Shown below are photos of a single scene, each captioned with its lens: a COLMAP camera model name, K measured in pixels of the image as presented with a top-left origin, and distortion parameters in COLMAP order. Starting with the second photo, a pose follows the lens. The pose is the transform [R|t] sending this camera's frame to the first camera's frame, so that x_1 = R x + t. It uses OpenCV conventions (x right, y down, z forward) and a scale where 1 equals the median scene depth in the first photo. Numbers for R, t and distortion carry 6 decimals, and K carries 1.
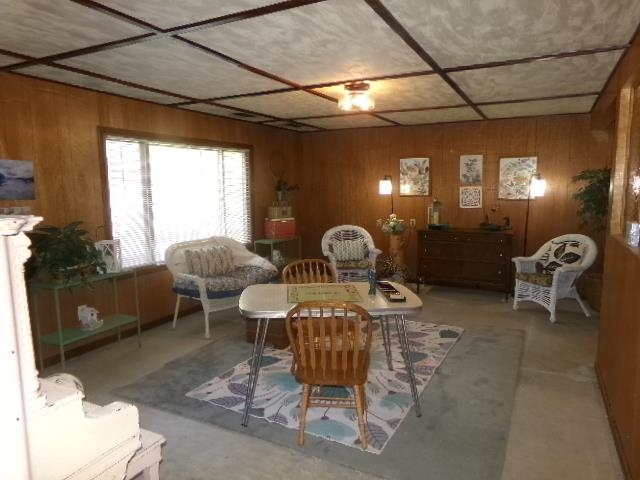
lens RADIAL K [[431.8, 0, 318.5], [0, 431.8, 252.5], [0, 0, 1]] dist [-0.038121, 0.000213]
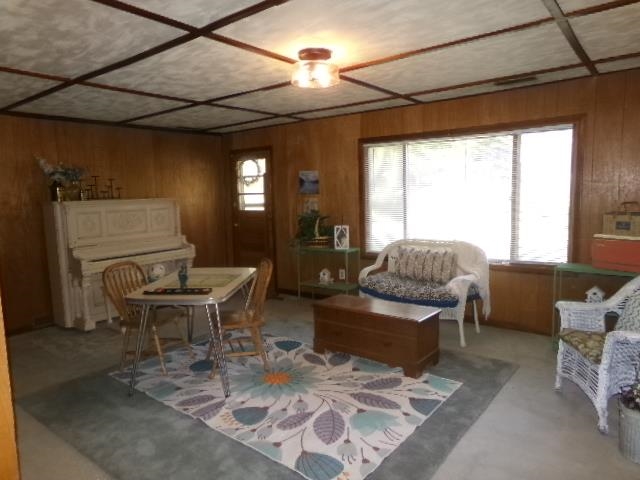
lens RADIAL K [[441.6, 0, 320.0], [0, 441.6, 240.0], [0, 0, 1]] dist [0.017486, 0.003644]
pose [[-0.178435, 0.115440, -0.977156, 0.946200], [-0.128584, 0.981842, 0.139474, -0.180049], [0.975514, 0.150533, -0.160351, 1.245580]]
